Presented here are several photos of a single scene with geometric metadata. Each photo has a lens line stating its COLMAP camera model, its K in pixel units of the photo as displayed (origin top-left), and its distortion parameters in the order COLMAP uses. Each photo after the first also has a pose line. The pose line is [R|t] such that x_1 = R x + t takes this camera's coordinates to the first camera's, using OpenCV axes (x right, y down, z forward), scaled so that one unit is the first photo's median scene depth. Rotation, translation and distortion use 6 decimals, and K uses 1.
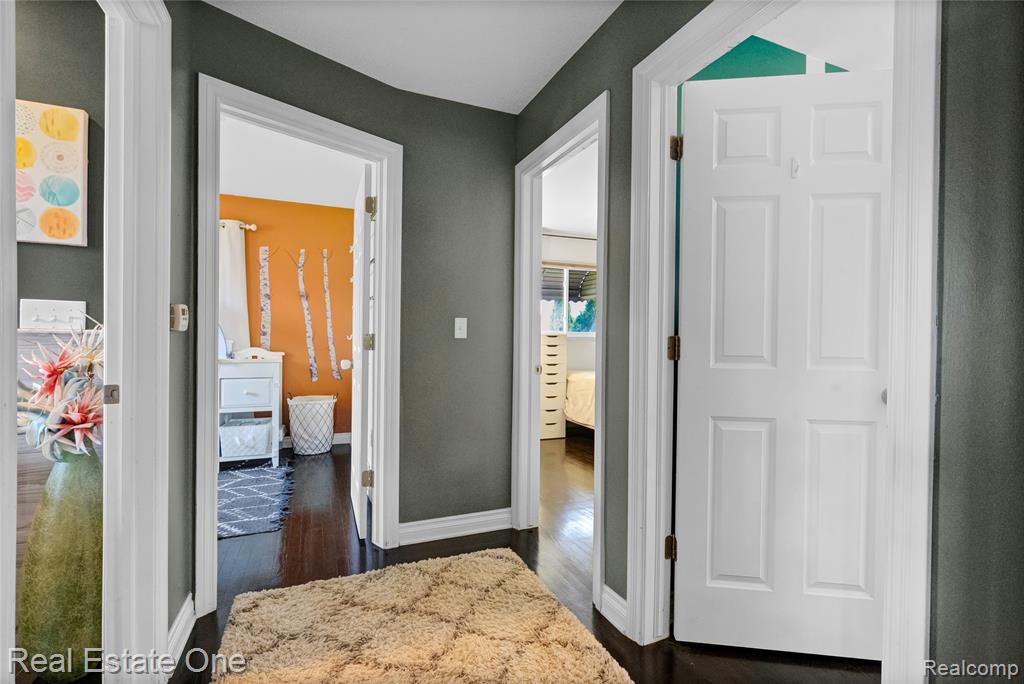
lens RADIAL K [[471.4, 0, 513.2], [0, 471.4, 341.0], [0, 0, 1]] dist [-0.007365, 0.002820]
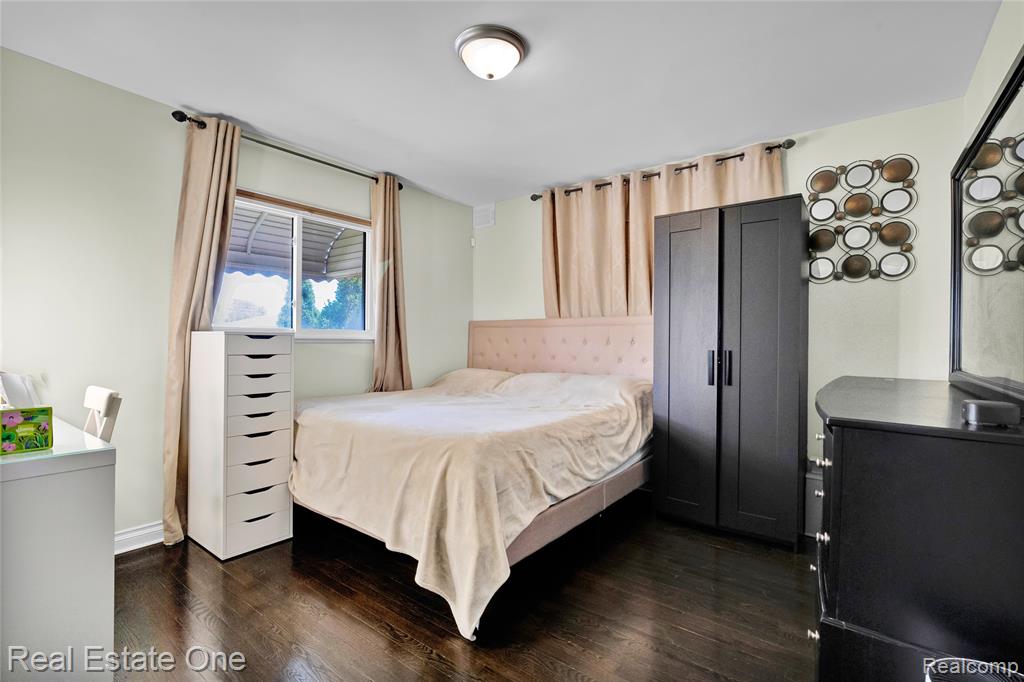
lens RADIAL K [[471.4, 0, 515.6], [0, 471.4, 337.6], [0, 0, 1]] dist [-0.007365, 0.002820]
pose [[0.872502, -0.005773, 0.488576, 0.057956], [0.009242, 0.999946, -0.004690, -0.003360], [-0.488522, 0.008608, 0.872509, 0.343045]]
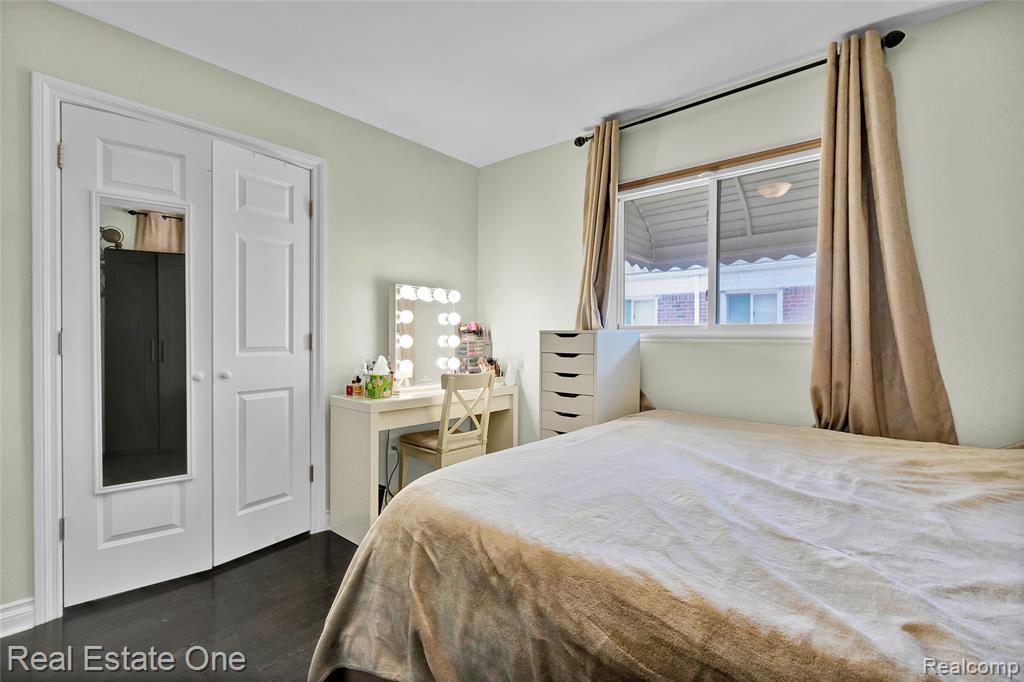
lens RADIAL K [[471.4, 0, 512.4], [0, 471.4, 340.7], [0, 0, 1]] dist [-0.007365, 0.002820]
pose [[0.429696, -0.004001, -0.902965, 0.369306], [-0.007386, 0.999941, -0.007945, -0.000178], [0.902943, 0.010083, 0.429642, 0.567756]]
